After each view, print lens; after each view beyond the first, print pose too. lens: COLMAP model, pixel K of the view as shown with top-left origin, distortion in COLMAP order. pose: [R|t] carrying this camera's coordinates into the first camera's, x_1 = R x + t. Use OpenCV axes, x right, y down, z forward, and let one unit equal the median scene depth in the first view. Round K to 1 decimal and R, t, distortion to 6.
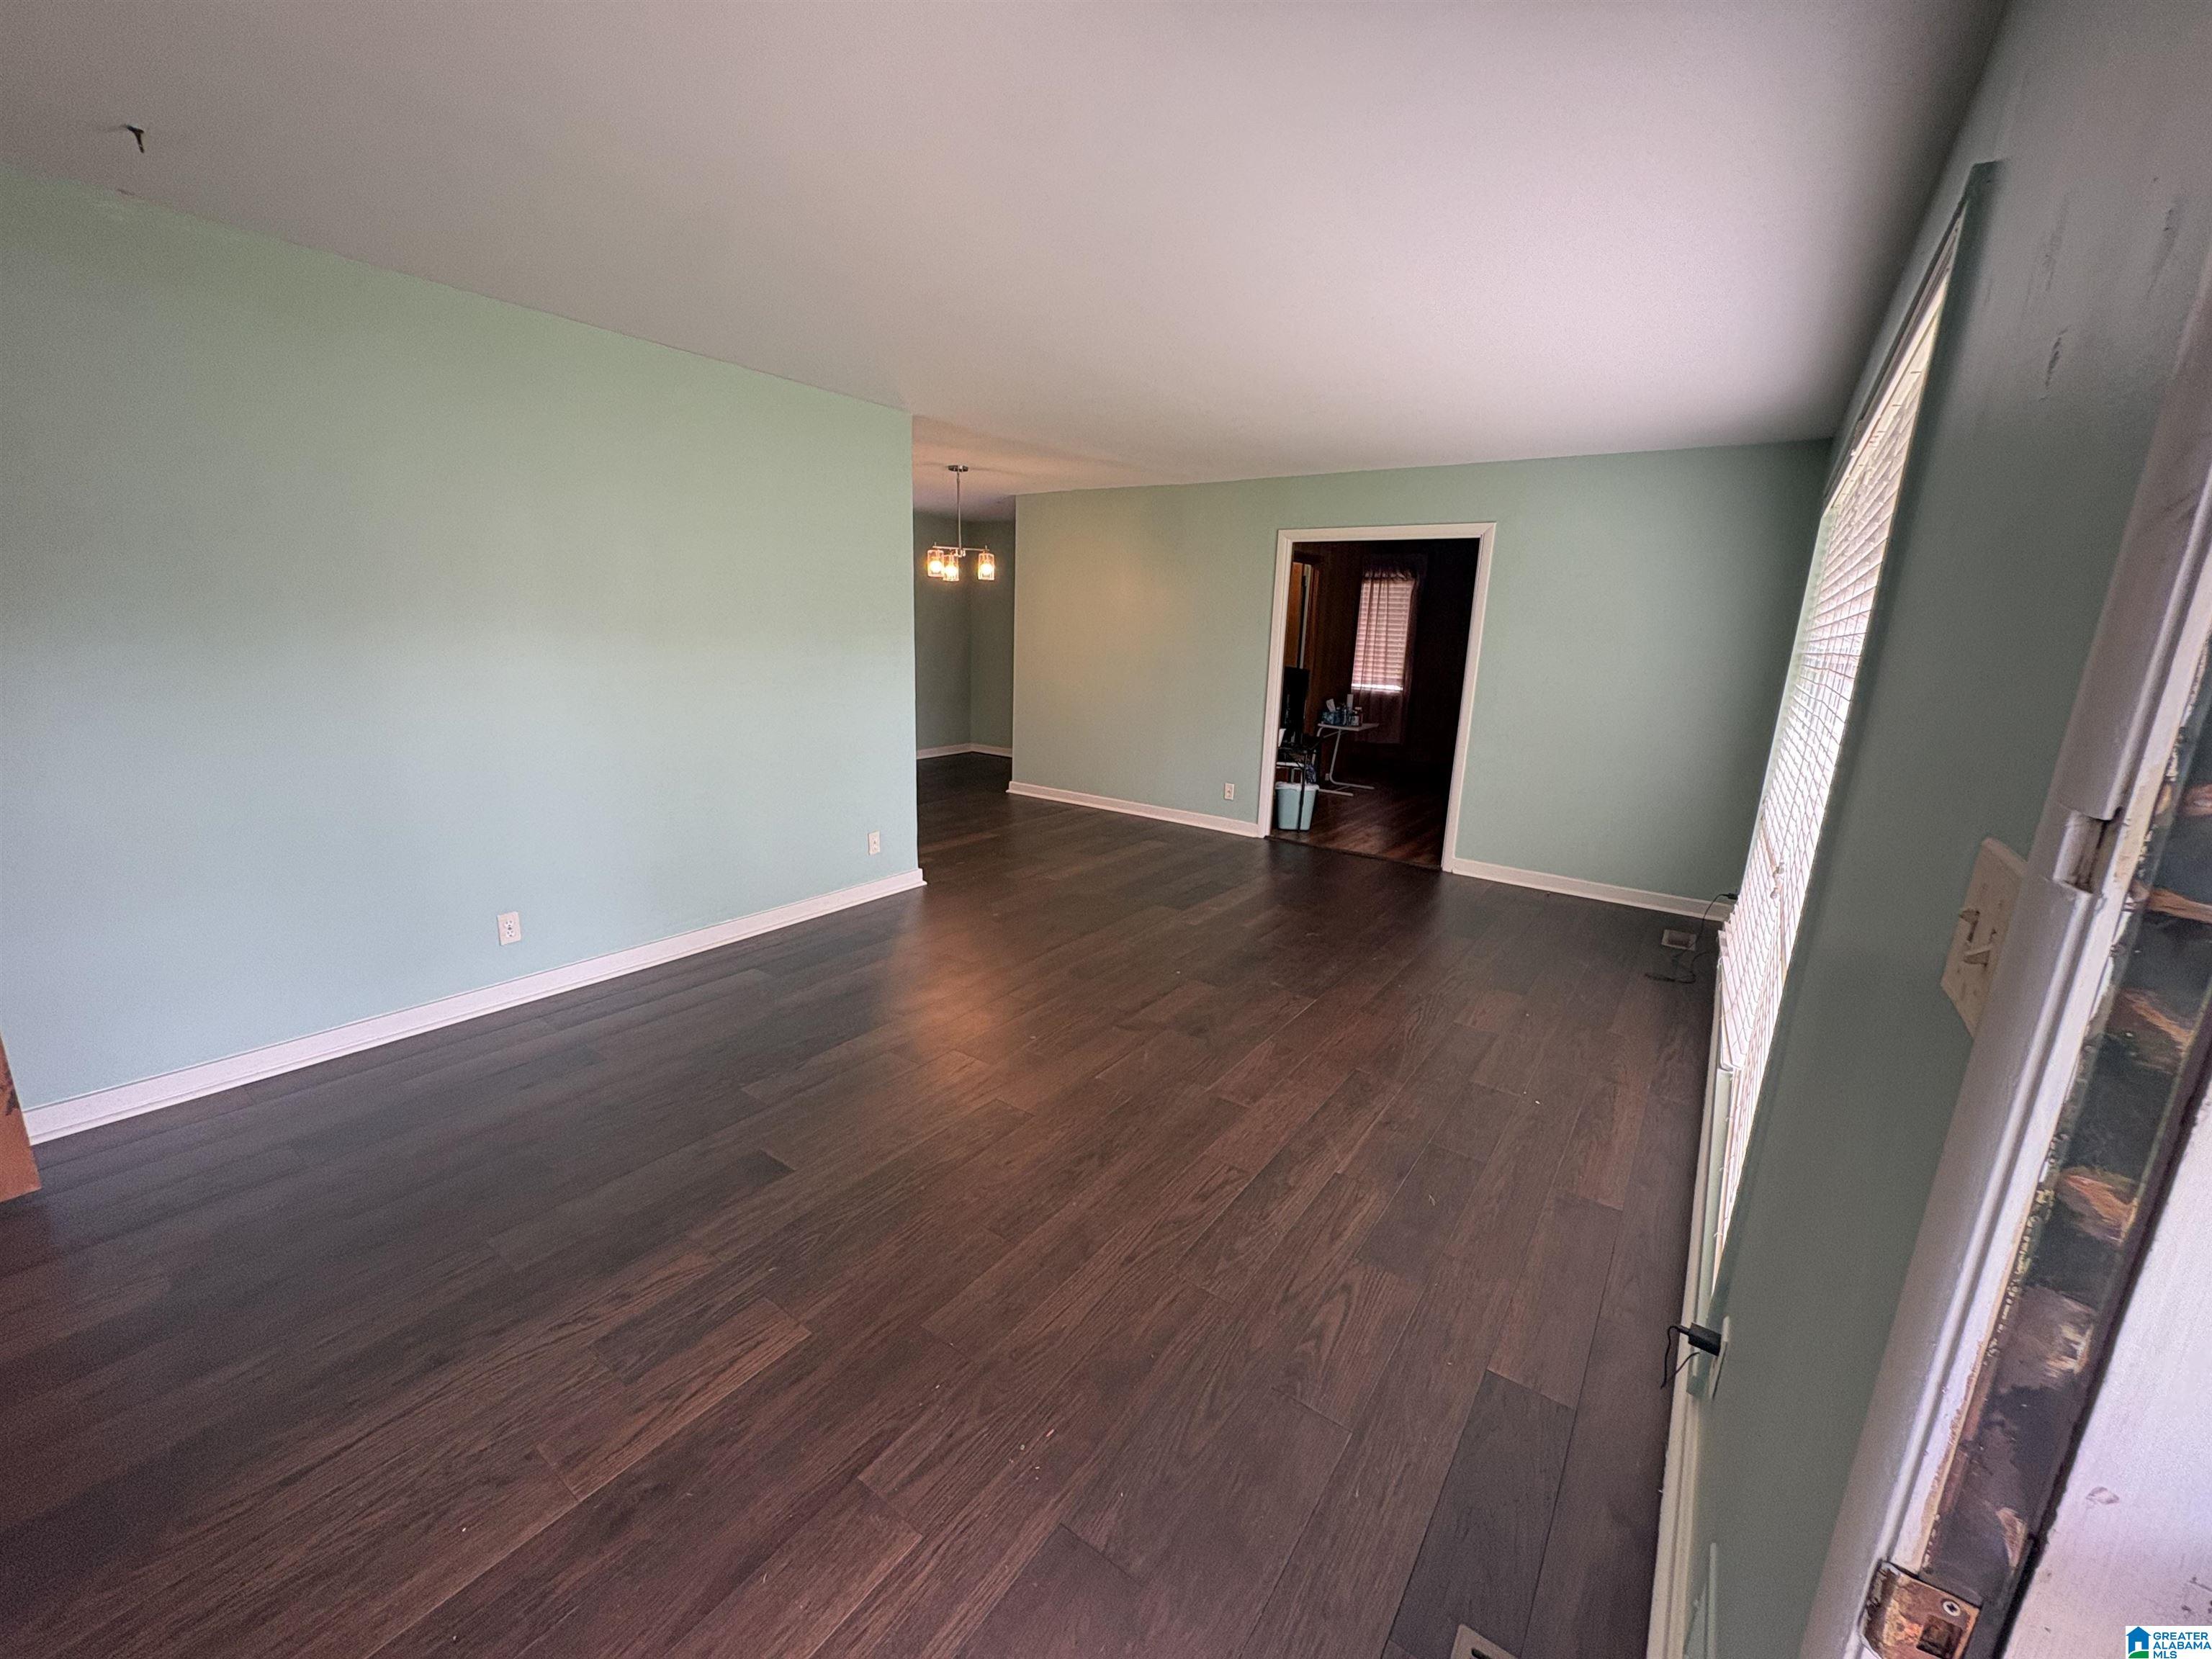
lens RADIAL K [[882.5, 0, 1095.3], [0, 882.5, 836.4], [0, 0, 1]] dist [-0.000296, 0.000310]
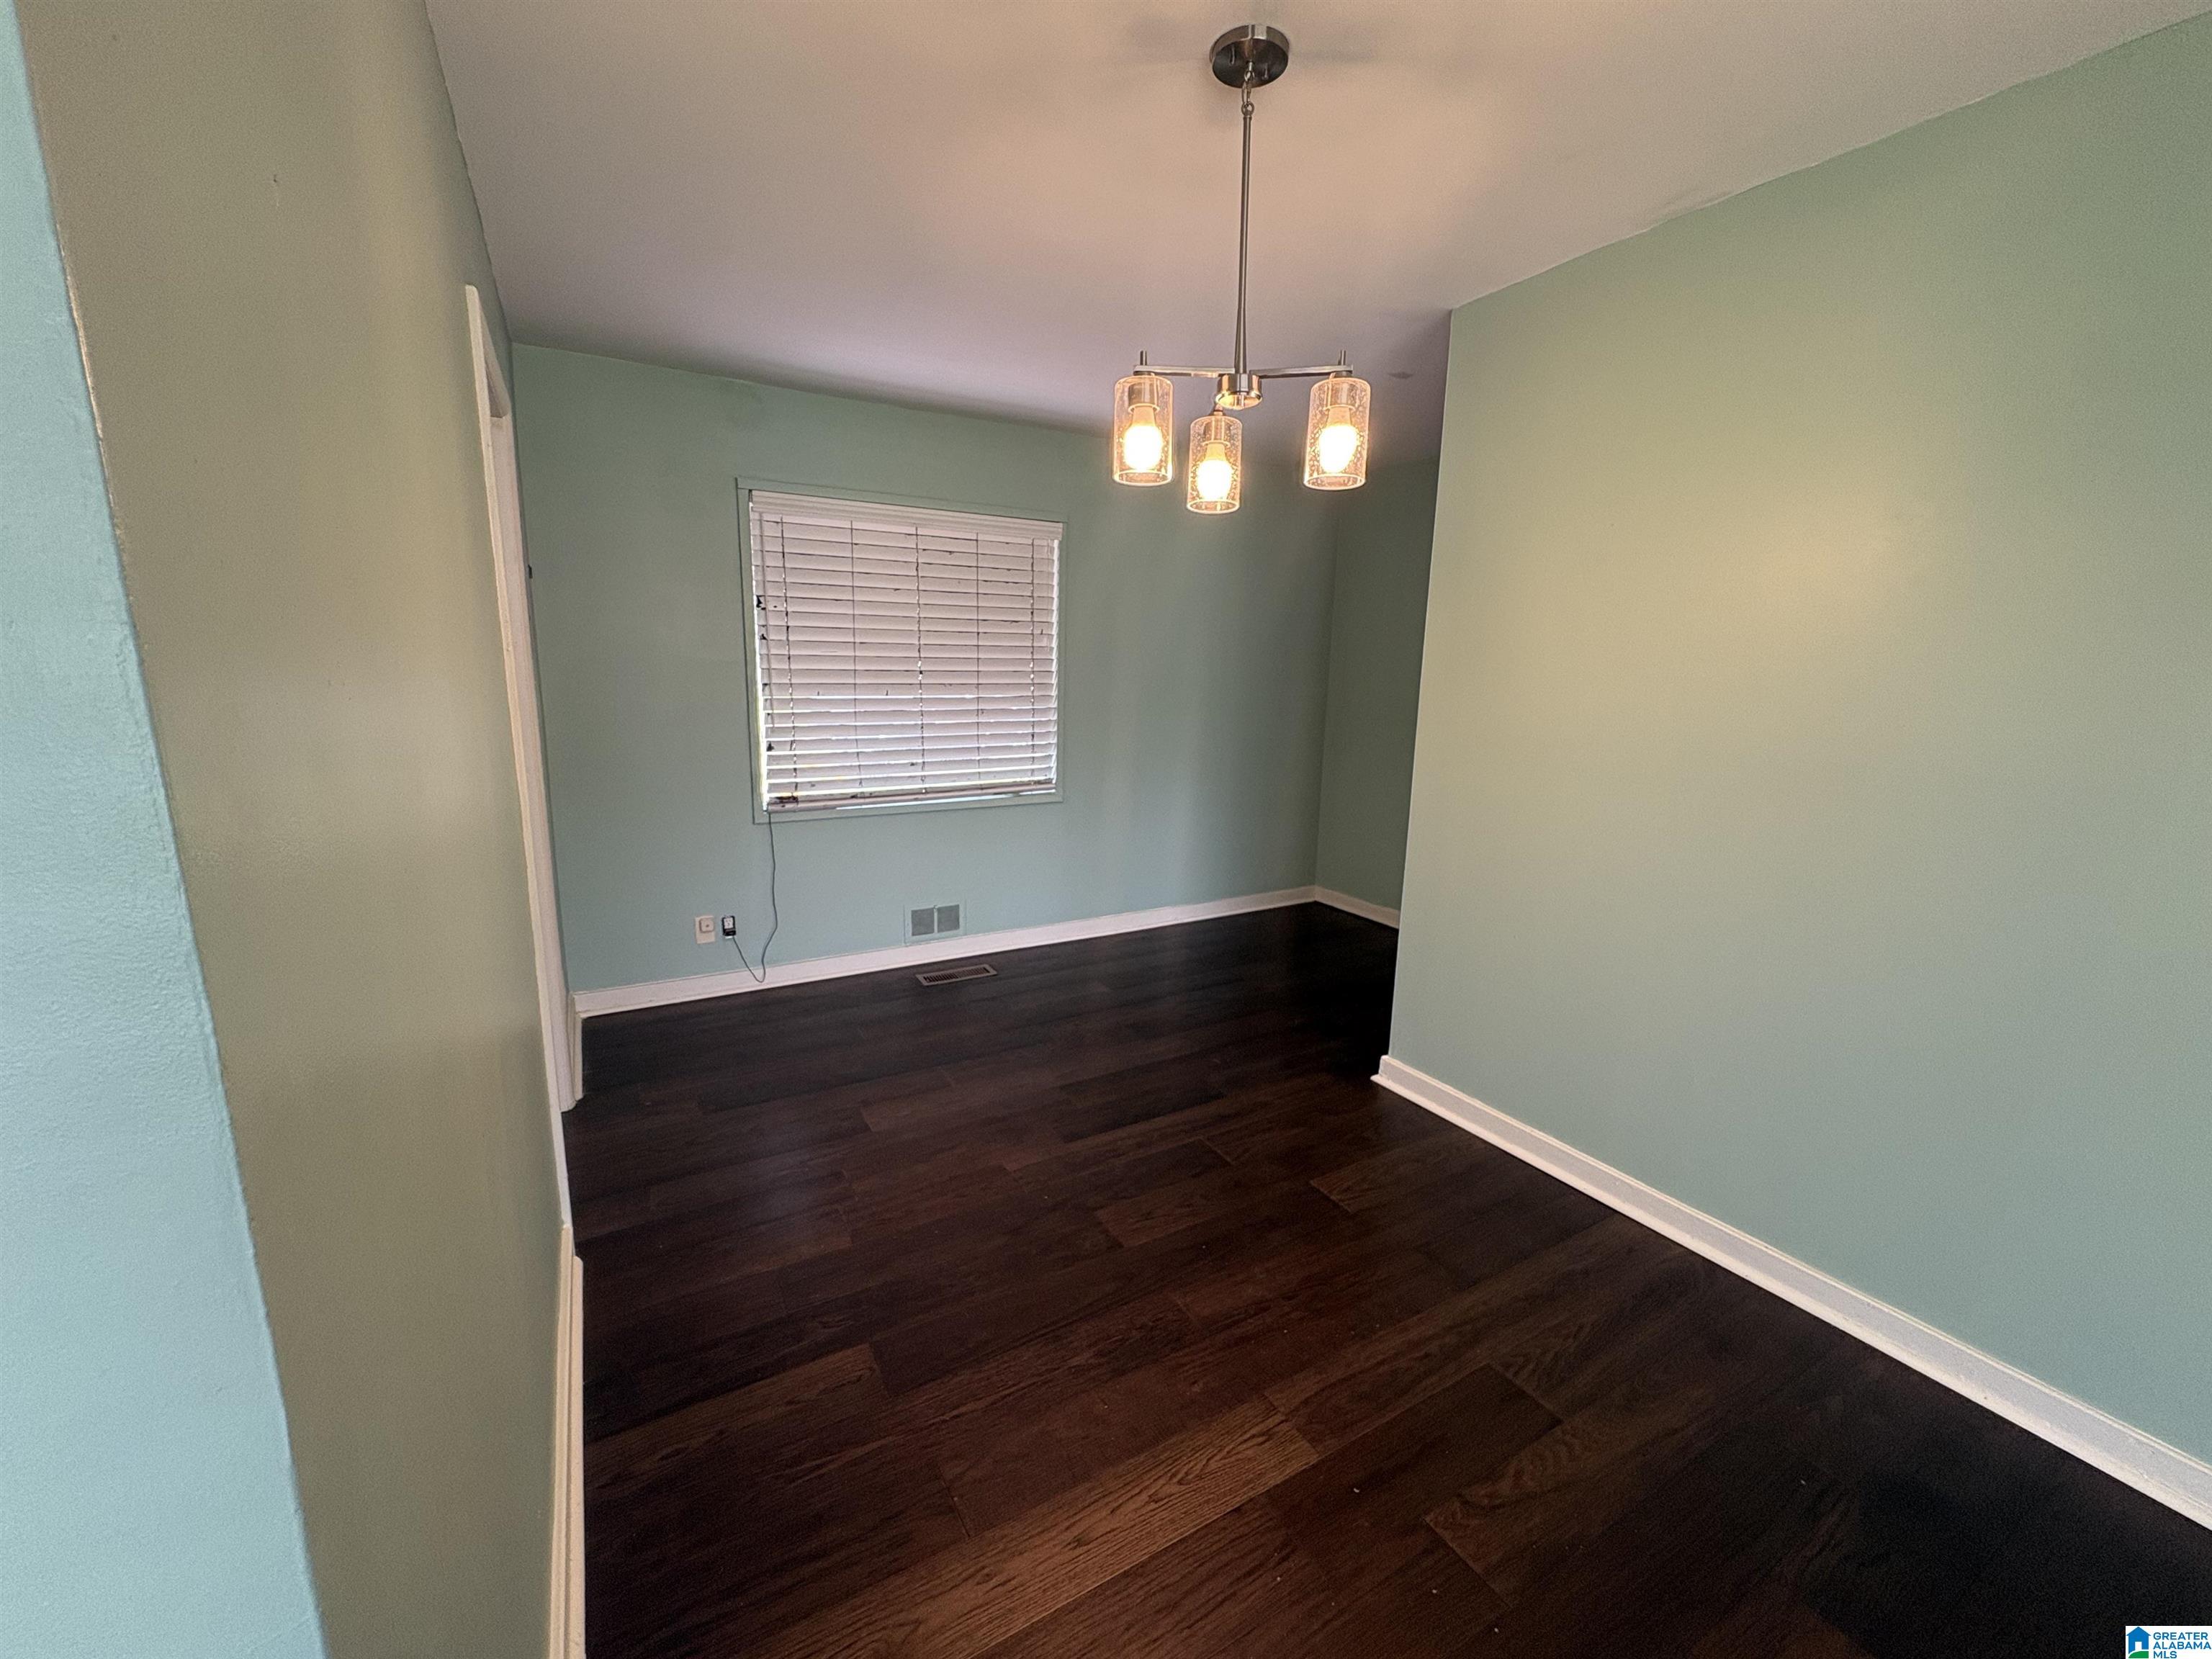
lens RADIAL K [[879.0, 0, 1106.0], [0, 879.0, 829.5], [0, 0, 1]] dist [0.000293, 0.000624]
pose [[0.916812, 0.056295, -0.395332, -0.071599], [-0.082269, 0.995403, -0.049045, -0.158973], [0.390753, 0.077488, 0.917228, 0.691434]]
